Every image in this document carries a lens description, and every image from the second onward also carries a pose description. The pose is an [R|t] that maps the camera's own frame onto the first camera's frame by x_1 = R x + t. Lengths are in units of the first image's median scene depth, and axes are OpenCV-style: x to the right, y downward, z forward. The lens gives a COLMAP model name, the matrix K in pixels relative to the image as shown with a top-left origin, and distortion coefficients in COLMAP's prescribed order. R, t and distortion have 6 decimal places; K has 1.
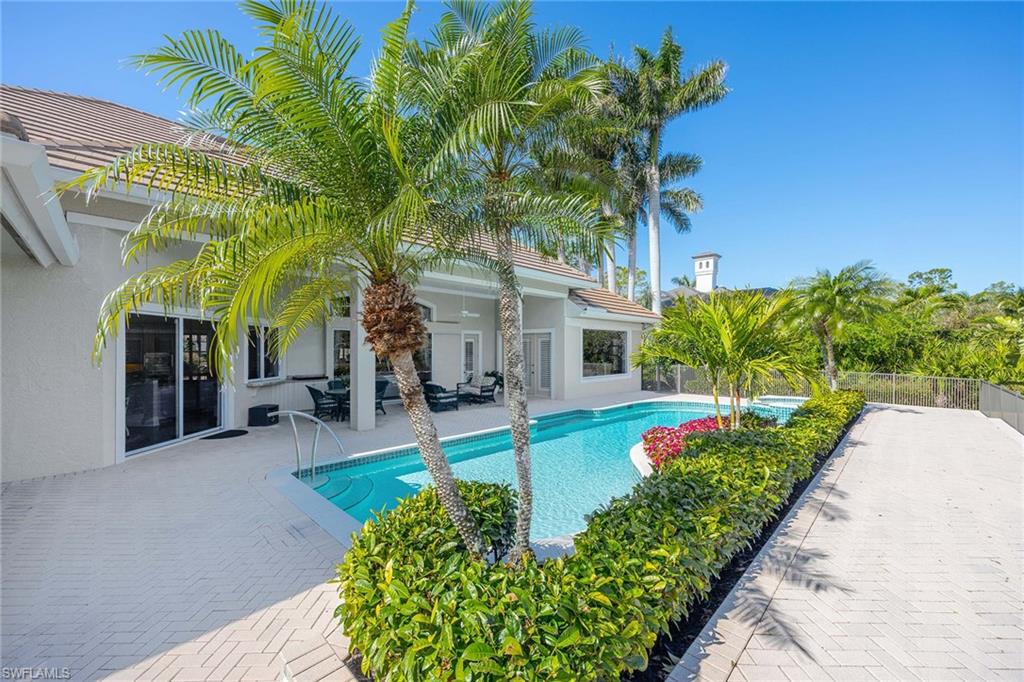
lens RADIAL K [[398.7, 0, 508.3], [0, 398.7, 344.4], [0, 0, 1]] dist [0.000546, -0.000208]
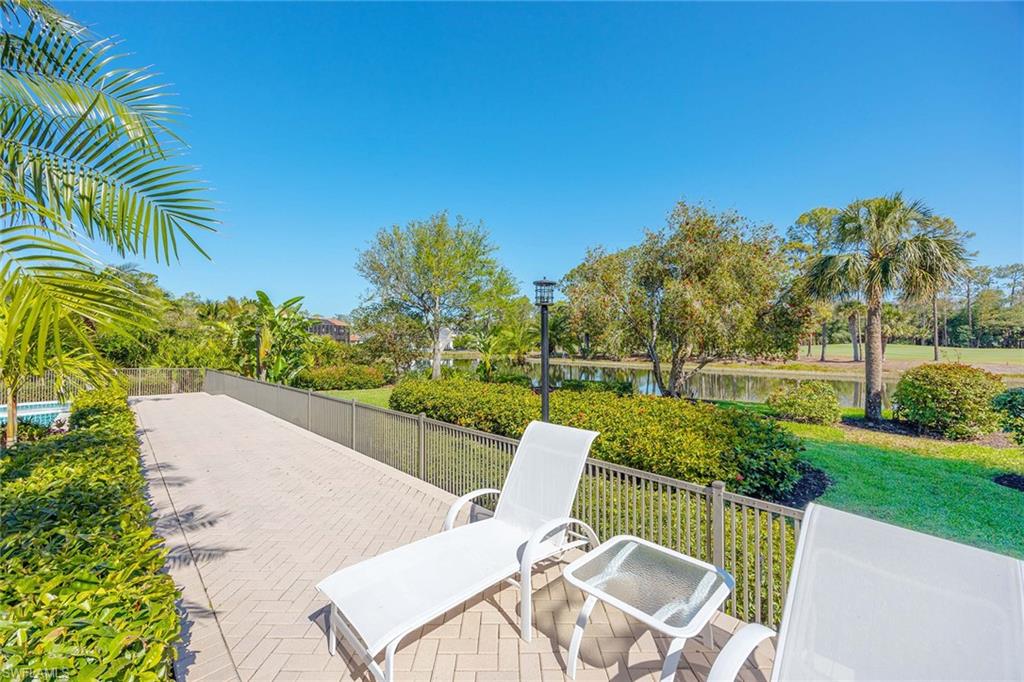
lens RADIAL K [[398.7, 0, 507.3], [0, 398.7, 345.6], [0, 0, 1]] dist [0.000546, -0.000208]
pose [[-0.010421, -0.000443, 0.999946, -0.134680], [-0.012547, 0.999921, 0.000312, -0.000003], [-0.999867, -0.012543, -0.010425, 0.007219]]
